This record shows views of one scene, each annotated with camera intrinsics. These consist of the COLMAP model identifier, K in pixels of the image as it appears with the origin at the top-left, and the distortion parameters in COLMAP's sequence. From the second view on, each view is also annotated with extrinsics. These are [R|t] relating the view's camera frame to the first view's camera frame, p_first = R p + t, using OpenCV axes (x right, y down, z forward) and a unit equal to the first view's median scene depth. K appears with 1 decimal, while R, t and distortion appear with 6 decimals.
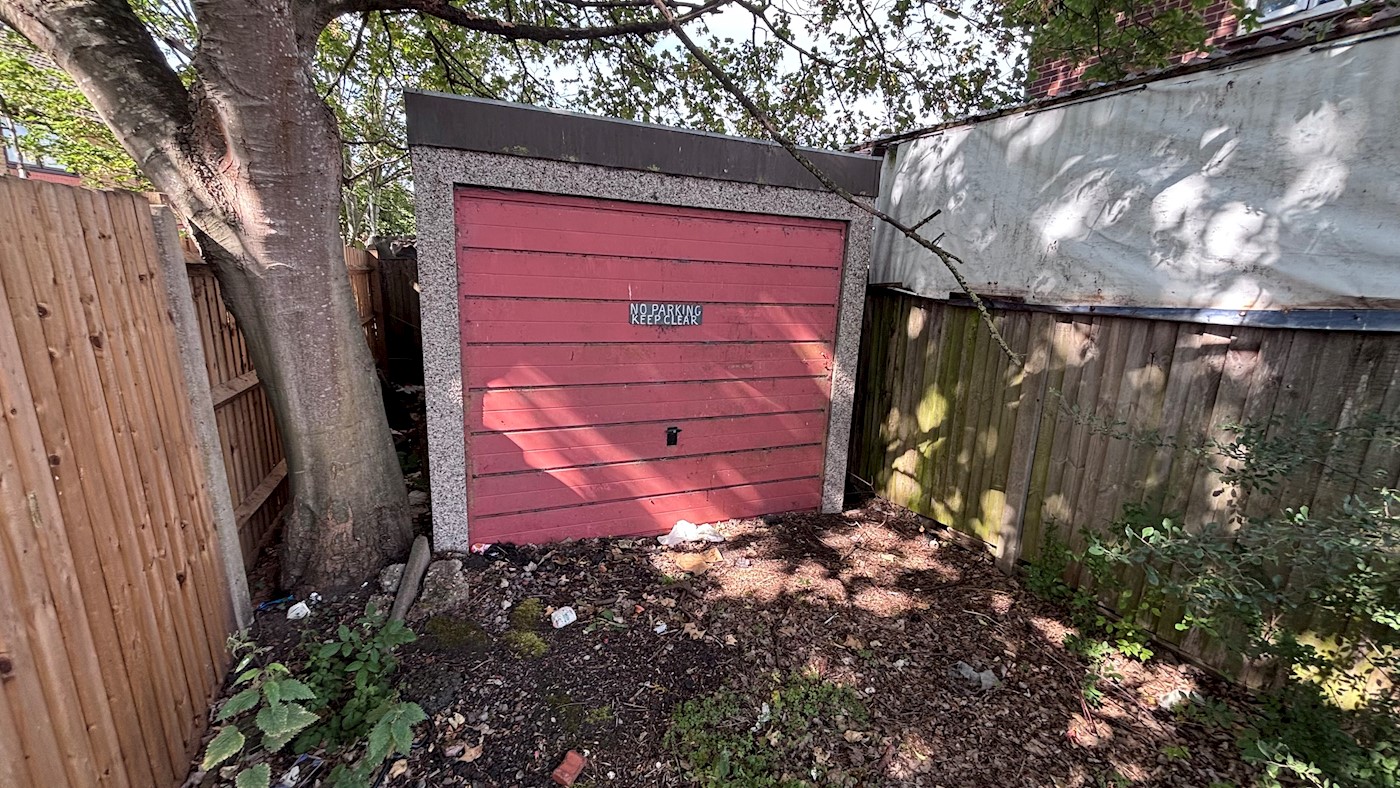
lens RADIAL K [[565.0, 0, 700.0], [0, 565.0, 394.0], [0, 0, 1]] dist [-0.017464, 0.000056]
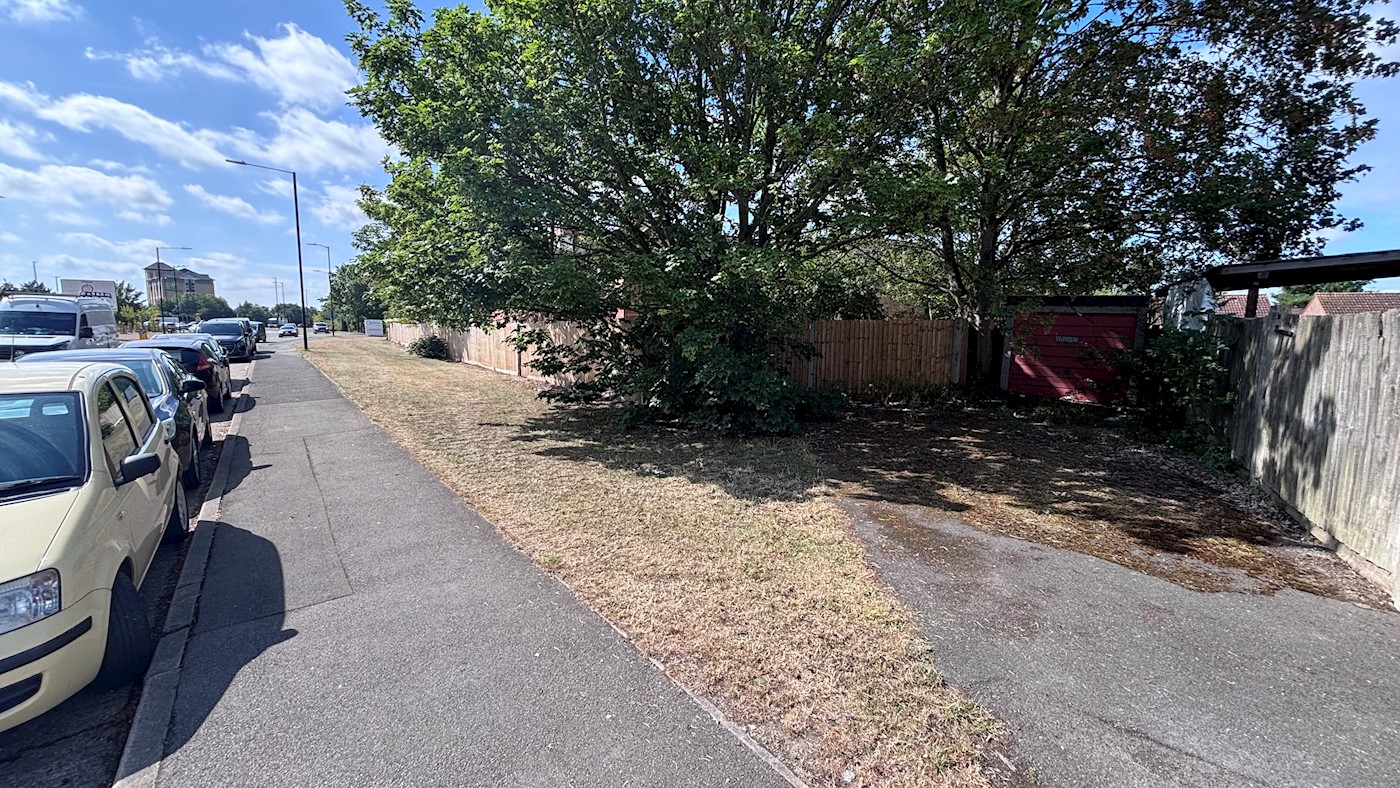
lens RADIAL K [[555.2, 0, 700.0], [0, 555.2, 394.0], [0, 0, 1]] dist [-0.000839, -0.000004]
pose [[0.554791, 0.077626, -0.828361, 1.964125], [-0.182885, 0.982664, -0.030401, 0.917884], [0.811640, 0.168361, 0.559370, -3.567831]]
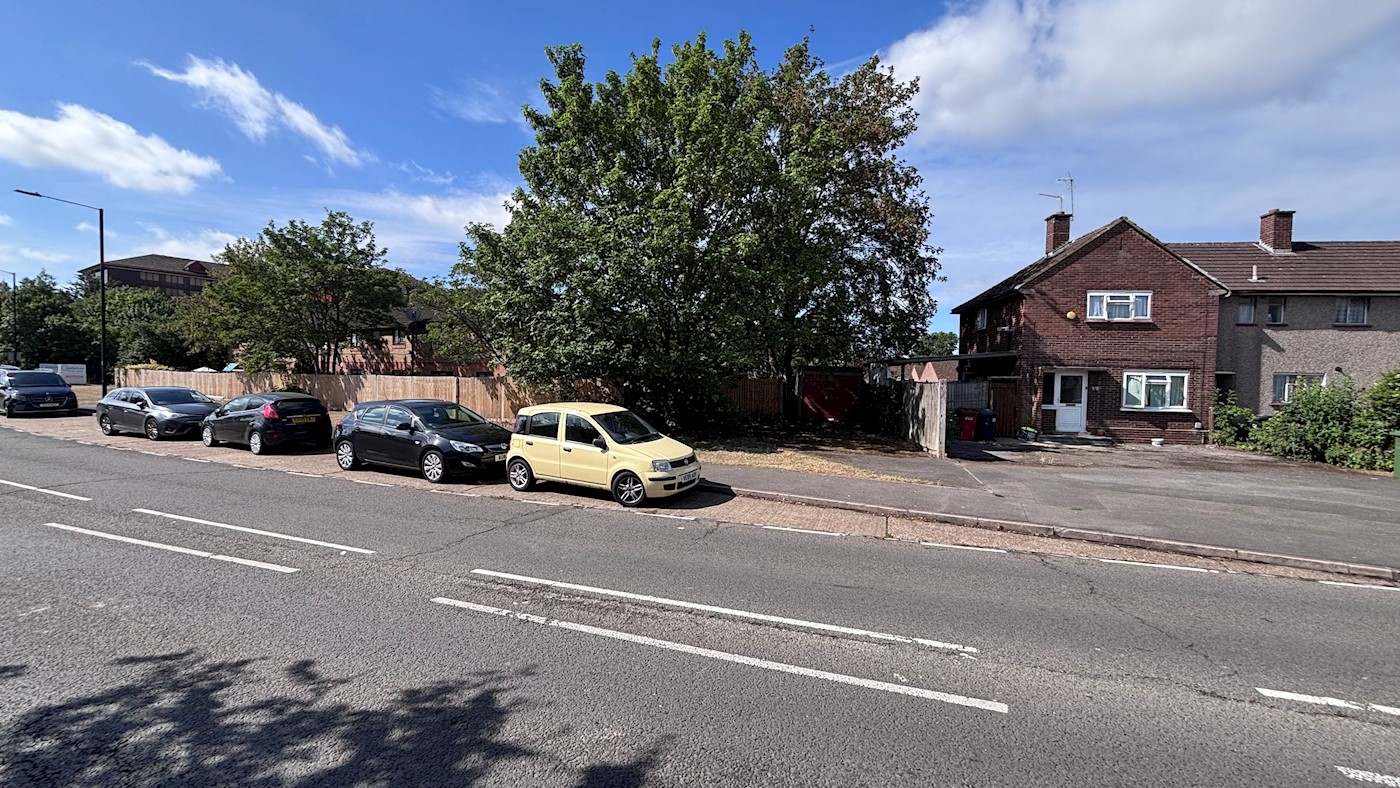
lens RADIAL K [[555.2, 0, 700.0], [0, 555.2, 394.0], [0, 0, 1]] dist [-0.000839, -0.000004]
pose [[0.857201, 0.012435, -0.514832, 2.525719], [-0.122278, 0.976033, -0.180019, 1.612329], [0.500255, 0.217265, 0.838177, -6.684078]]
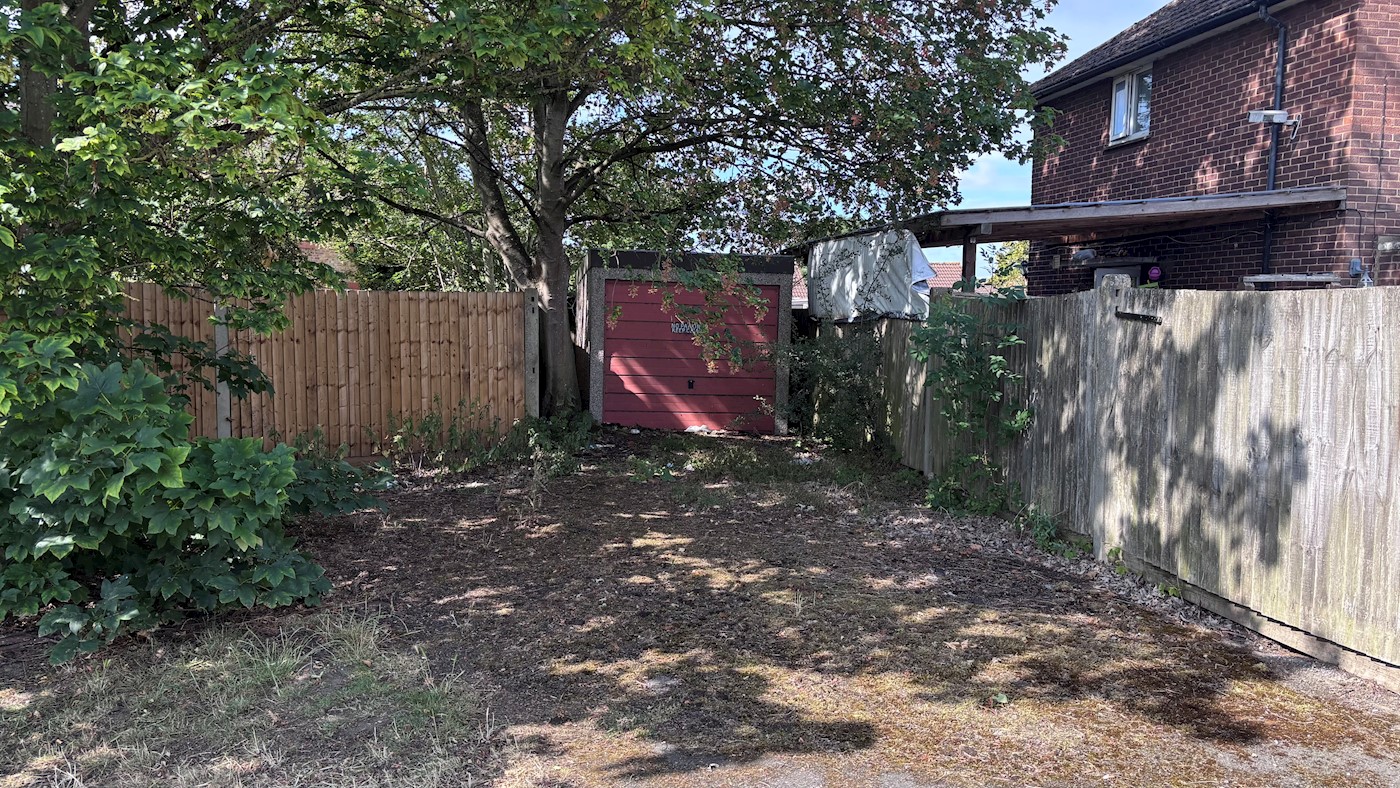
lens RADIAL K [[1047.8, 0, 700.0], [0, 1047.8, 394.0], [0, 0, 1]] dist [0.075601, -0.001667]
pose [[0.969565, 0.000030, -0.244834, 1.142026], [-0.037633, 0.988135, -0.148906, 0.835432], [0.241924, 0.153587, 0.958062, -3.345445]]
